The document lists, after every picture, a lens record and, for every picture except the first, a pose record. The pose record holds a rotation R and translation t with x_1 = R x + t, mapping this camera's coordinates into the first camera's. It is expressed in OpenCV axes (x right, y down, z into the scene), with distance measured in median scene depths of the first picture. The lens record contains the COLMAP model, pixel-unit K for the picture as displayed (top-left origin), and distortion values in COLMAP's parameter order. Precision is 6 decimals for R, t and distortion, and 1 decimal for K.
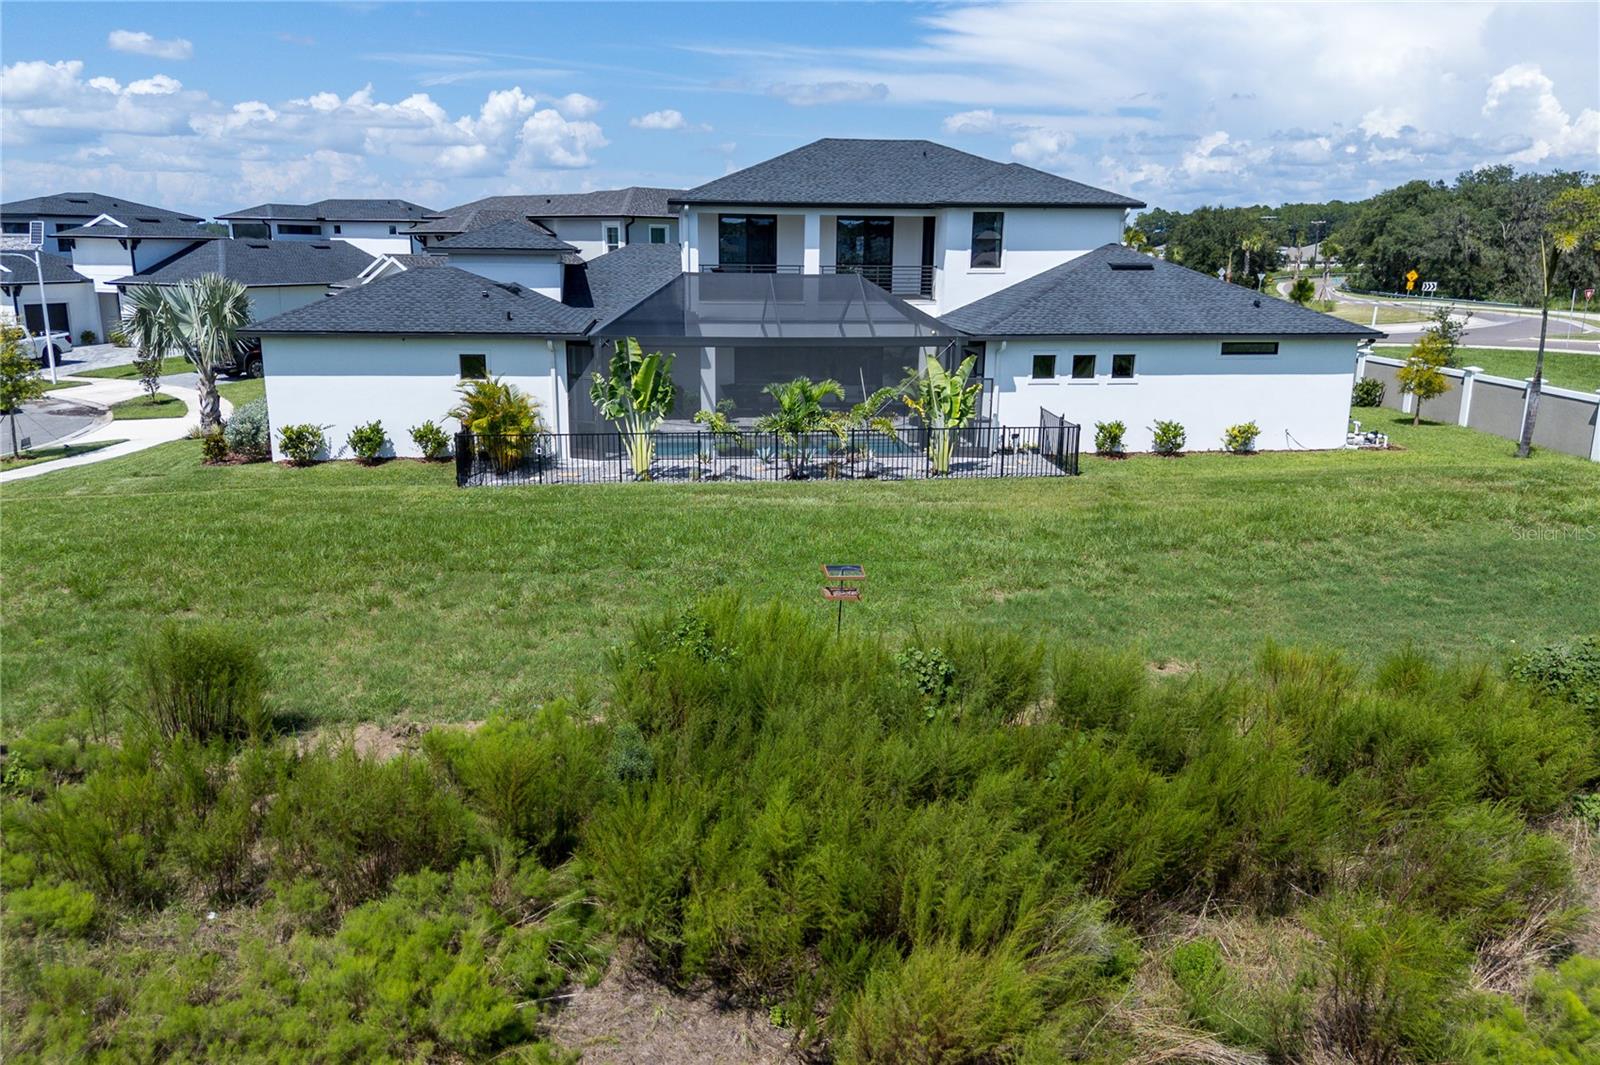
lens RADIAL K [[1194.0, 0, 800.0], [0, 1194.0, 532.5], [0, 0, 1]] dist [0.056677, -0.066946]
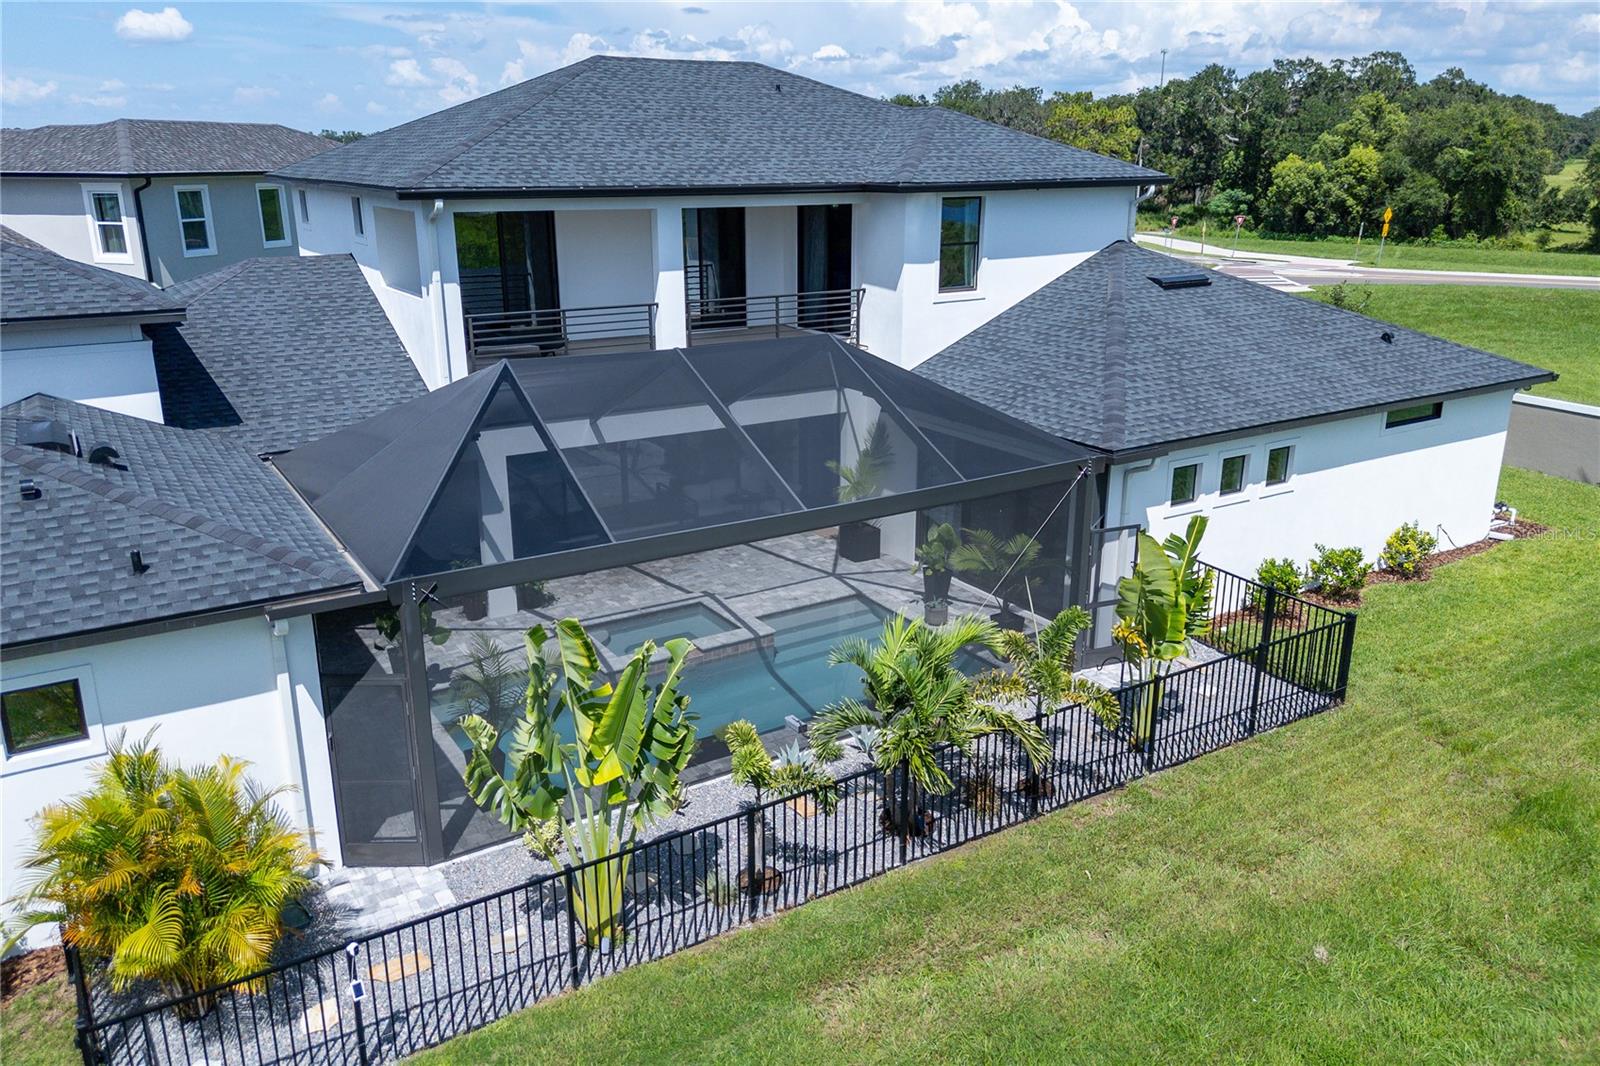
lens RADIAL K [[1194.0, 0, 800.0], [0, 1194.0, 533.0], [0, 0, 1]] dist [0.056677, -0.066946]
pose [[0.899278, -0.142210, 0.413611, -0.179045], [0.111101, 0.988920, 0.098459, -0.170759], [-0.423030, -0.042589, 0.905114, 0.495985]]
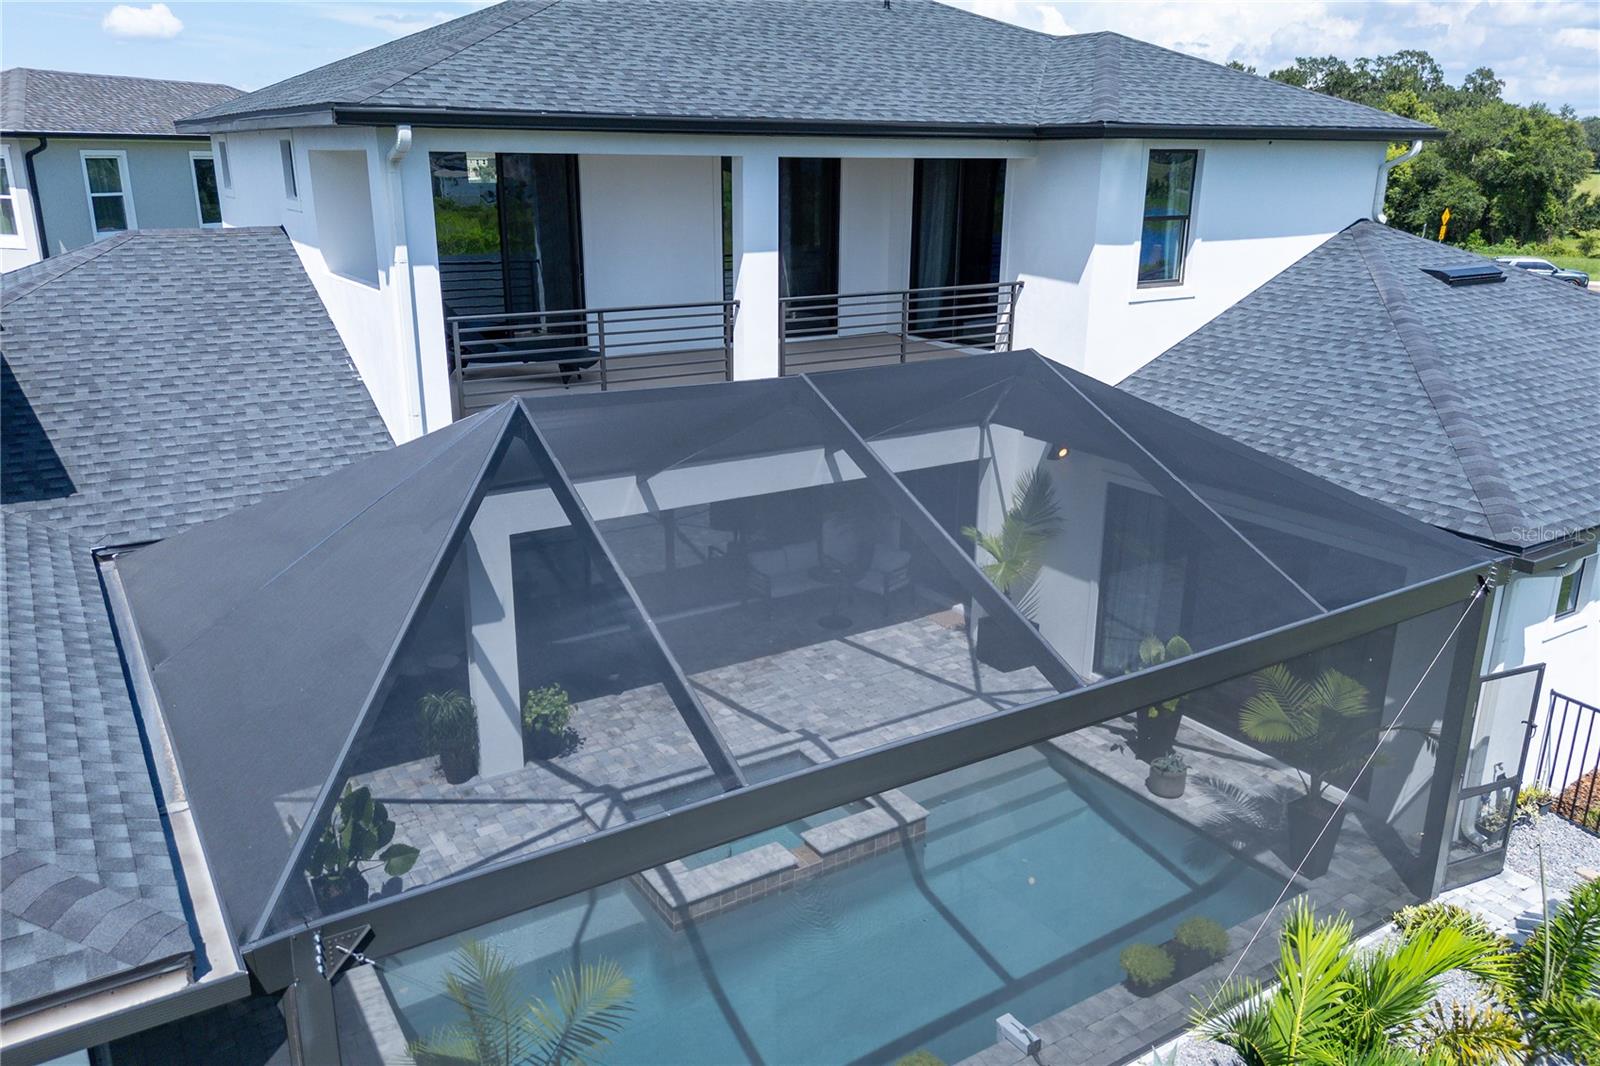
lens RADIAL K [[1194.0, 0, 800.0], [0, 1194.0, 533.0], [0, 0, 1]] dist [0.056677, -0.066946]
pose [[0.895135, -0.136175, 0.424488, -0.143445], [0.104866, 0.989804, 0.096391, -0.191313], [-0.433286, -0.041768, 0.900288, 0.685310]]
